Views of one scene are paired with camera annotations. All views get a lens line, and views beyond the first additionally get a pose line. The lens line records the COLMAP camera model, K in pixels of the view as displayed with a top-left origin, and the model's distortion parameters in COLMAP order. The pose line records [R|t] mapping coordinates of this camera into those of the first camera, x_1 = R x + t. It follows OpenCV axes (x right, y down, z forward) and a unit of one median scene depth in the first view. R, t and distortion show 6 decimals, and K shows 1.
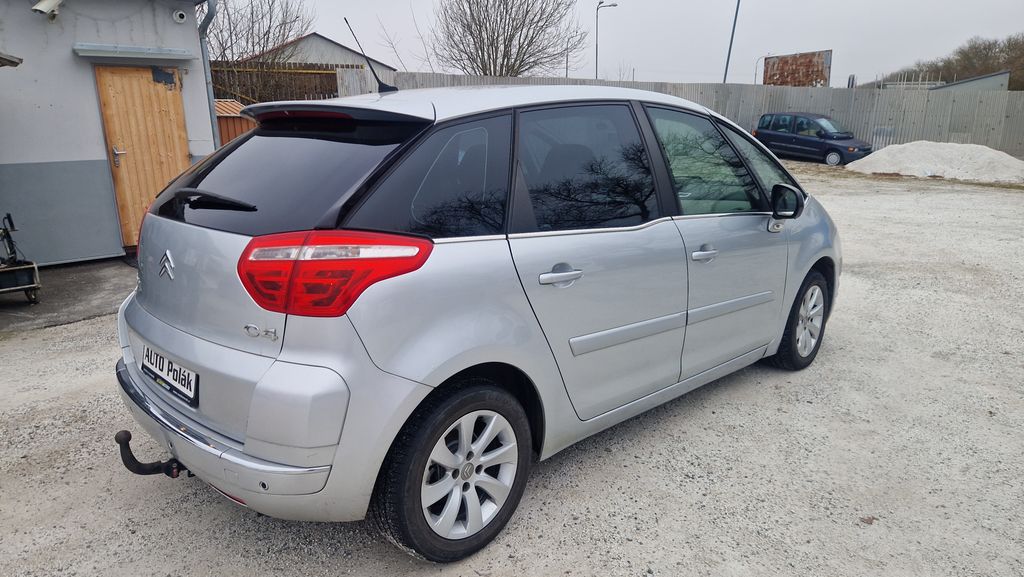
lens RADIAL K [[680.7, 0, 490.2], [0, 680.7, 293.9], [0, 0, 1]] dist [0.004395, 0.001863]
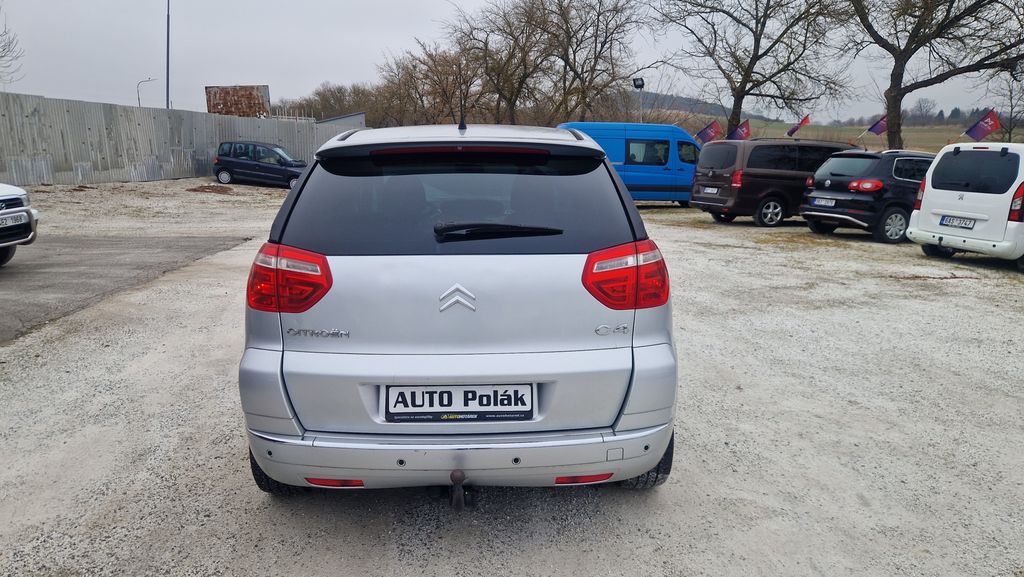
lens RADIAL K [[685.1, 0, 512.0], [0, 685.1, 288.5], [0, 0, 1]] dist [-0.002064, -0.003553]
pose [[0.649074, -0.131366, 0.749297, -0.105900], [0.165644, 0.985749, 0.029332, -0.006336], [-0.742472, 0.105078, 0.661584, 0.023759]]
